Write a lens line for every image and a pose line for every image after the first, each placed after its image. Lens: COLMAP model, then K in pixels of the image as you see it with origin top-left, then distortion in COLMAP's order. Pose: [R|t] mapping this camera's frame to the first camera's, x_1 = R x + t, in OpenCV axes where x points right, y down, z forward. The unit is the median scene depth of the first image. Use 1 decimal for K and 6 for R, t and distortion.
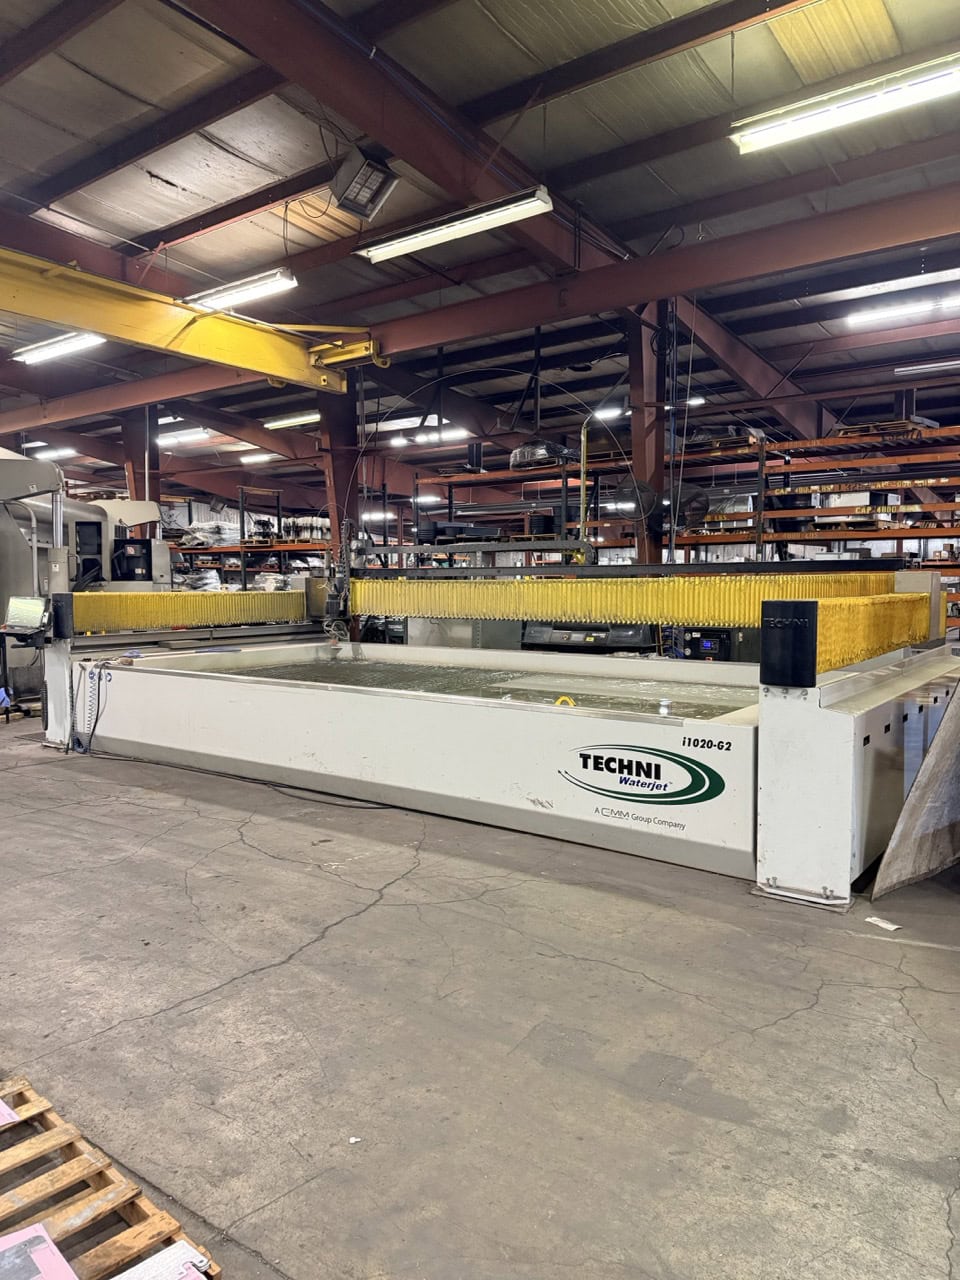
lens RADIAL K [[887.5, 0, 480.0], [0, 887.5, 640.0], [0, 0, 1]] dist [0.049248, -0.056644]
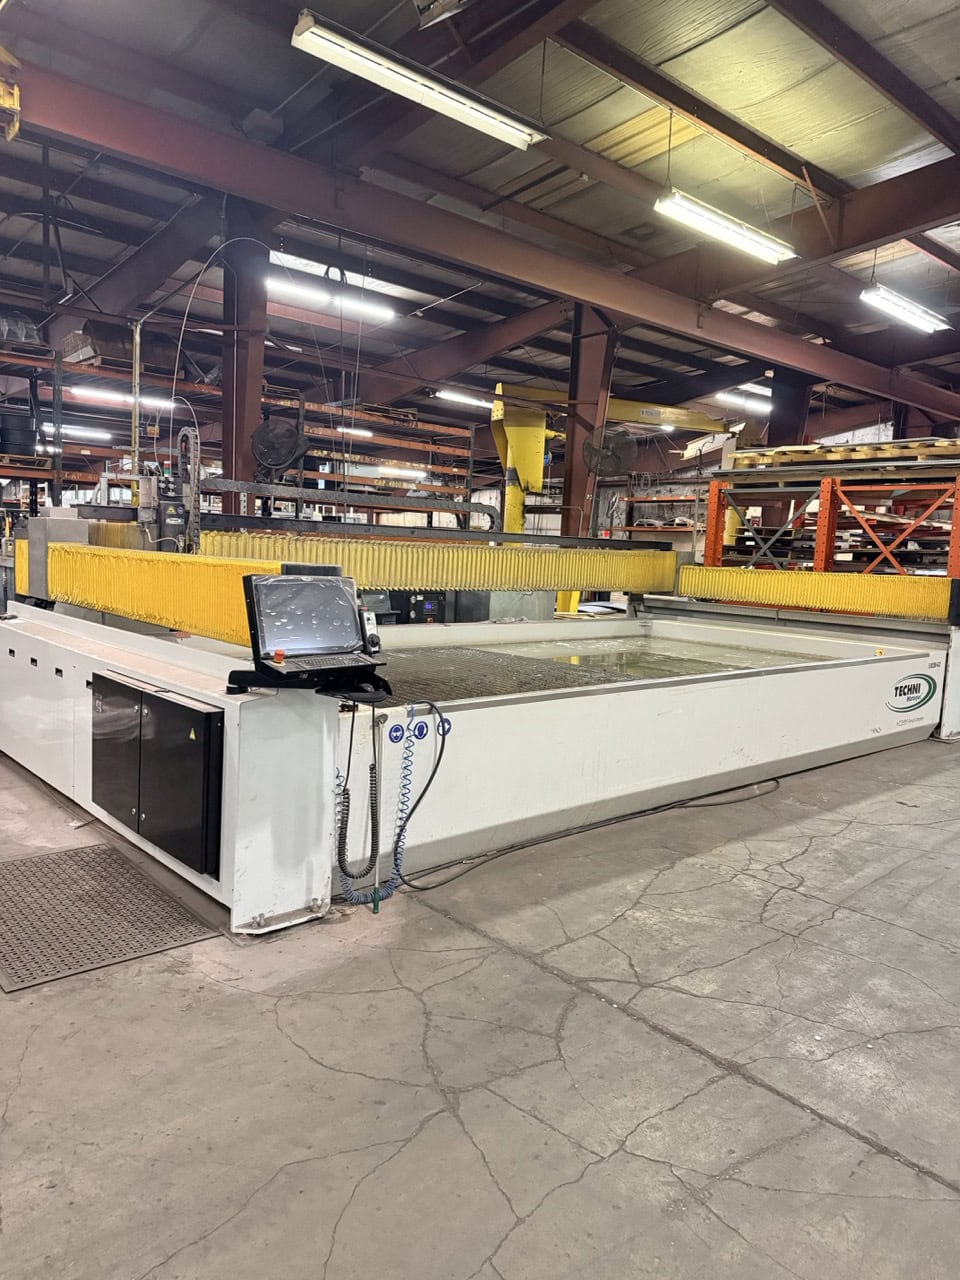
lens RADIAL K [[887.5, 0, 480.0], [0, 887.5, 640.0], [0, 0, 1]] dist [0.049248, -0.056644]
pose [[0.199333, -0.086569, 0.976101, -0.765504], [0.018590, 0.996245, 0.084559, -0.043658], [-0.979756, 0.001290, 0.200194, 0.741264]]
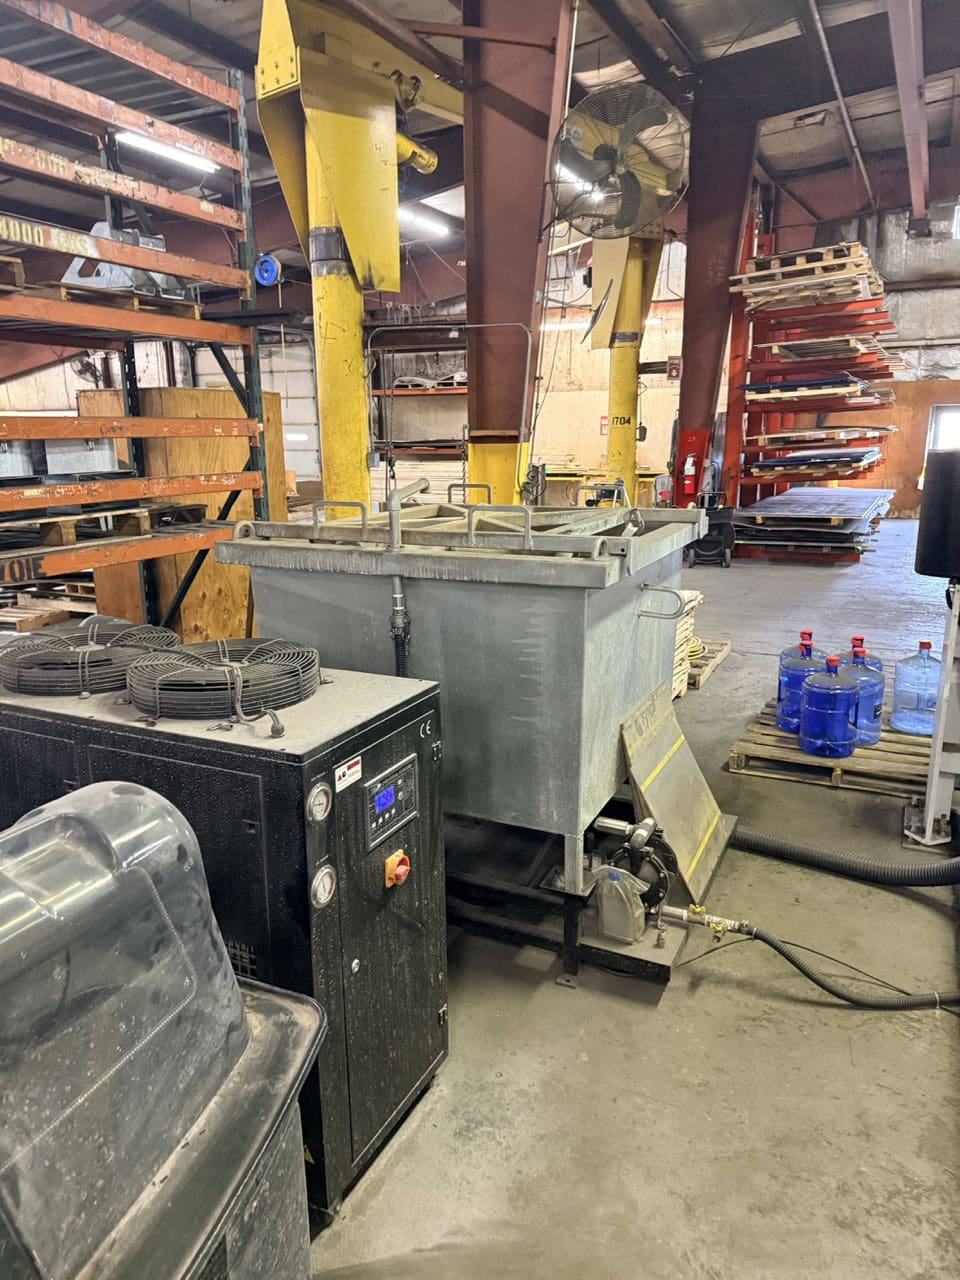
lens RADIAL K [[887.5, 0, 480.0], [0, 887.5, 640.0], [0, 0, 1]] dist [0.049248, -0.056644]
pose [[-0.187757, -0.221231, 0.956977, 0.078742], [0.072671, 0.968505, 0.238154, -0.072360], [-0.979524, 0.114260, -0.165766, 1.021245]]
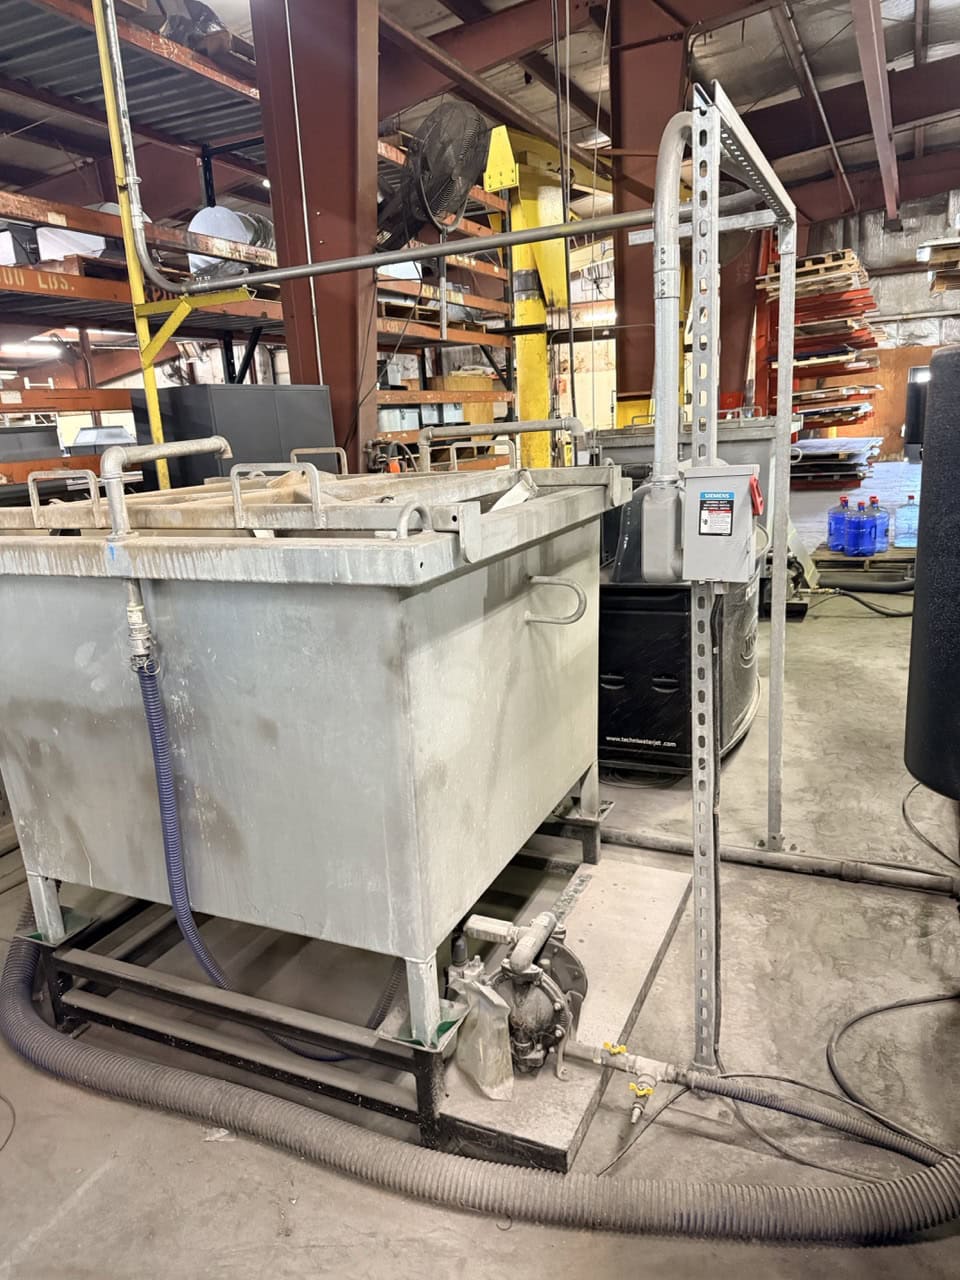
lens RADIAL K [[897.7, 0, 480.0], [0, 897.7, 640.0], [0, 0, 1]] dist [0.047975, -0.054699]
pose [[-0.211653, -0.219470, 0.952384, -0.271756], [0.119351, 0.961364, 0.248063, -0.069972], [-0.970030, 0.166172, -0.177282, 1.282114]]
